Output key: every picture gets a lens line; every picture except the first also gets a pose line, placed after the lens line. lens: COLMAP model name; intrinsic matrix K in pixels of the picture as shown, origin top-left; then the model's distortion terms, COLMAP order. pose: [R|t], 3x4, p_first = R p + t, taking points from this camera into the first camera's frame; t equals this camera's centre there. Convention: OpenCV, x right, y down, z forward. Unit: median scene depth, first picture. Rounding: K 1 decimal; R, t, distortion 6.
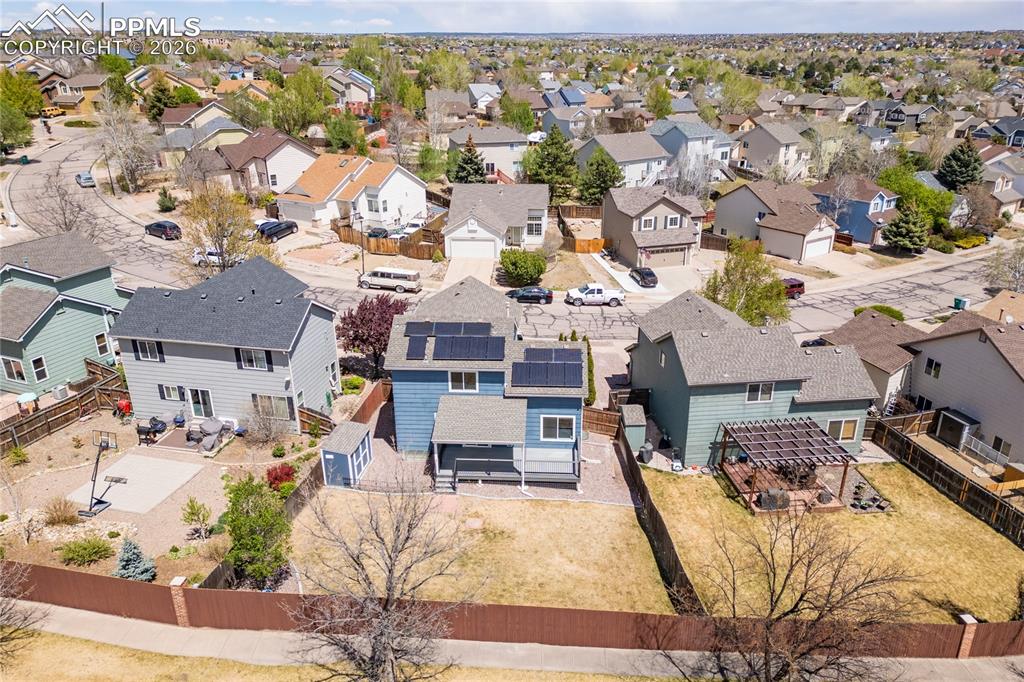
lens RADIAL K [[714.2, 0, 512.0], [0, 714.2, 341.0], [0, 0, 1]] dist [0.085440, -0.096600]
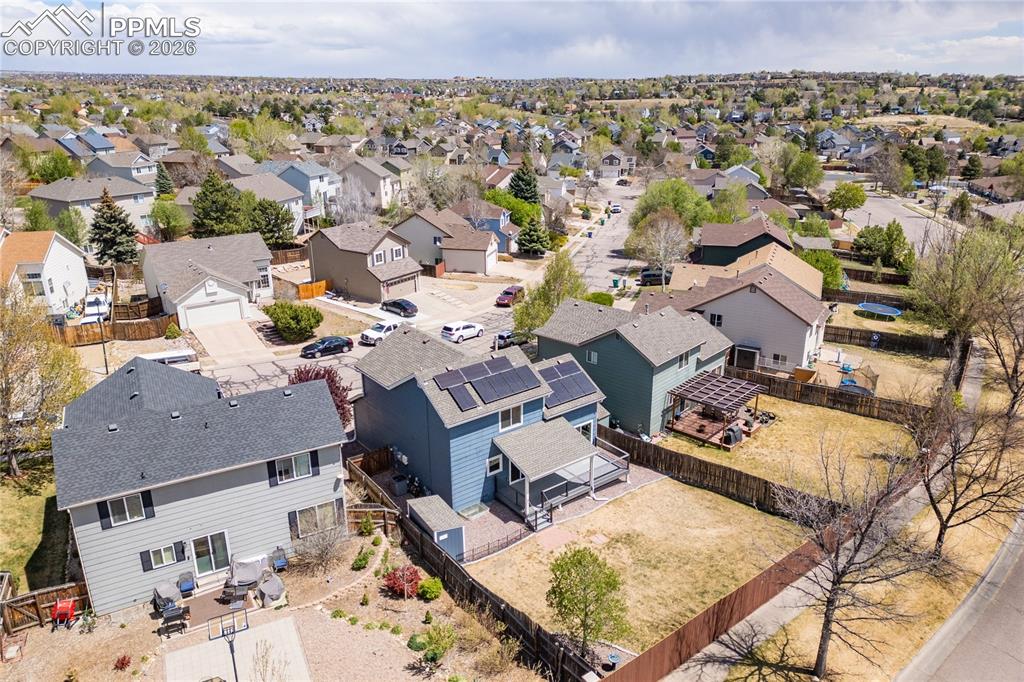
lens RADIAL K [[709.9, 0, 512.0], [0, 709.9, 341.0], [0, 0, 1]] dist [0.092165, -0.088279]
pose [[0.753016, -0.216311, 0.621431, -0.378716], [0.246321, 0.968419, 0.038615, -0.048724], [-0.610159, 0.123994, 0.782516, 0.121779]]
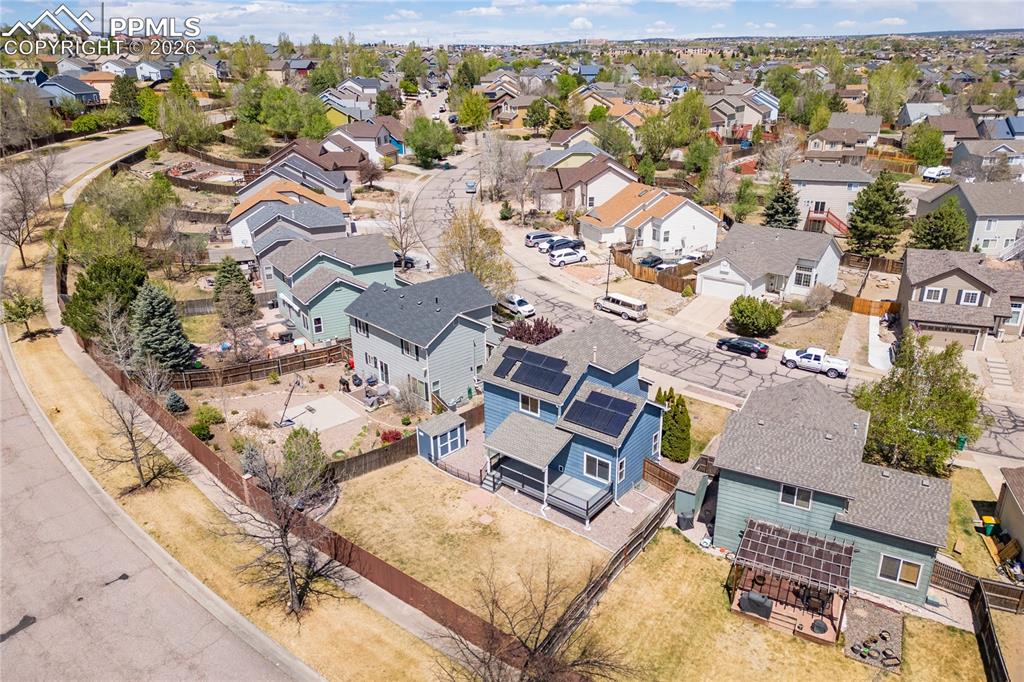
lens RADIAL K [[709.9, 0, 512.0], [0, 709.9, 341.0], [0, 0, 1]] dist [0.092165, -0.088279]
pose [[0.818423, 0.206458, -0.536244, 0.296312], [-0.208993, 0.976260, 0.056899, -0.061440], [0.535261, 0.065504, 0.842143, -0.006039]]
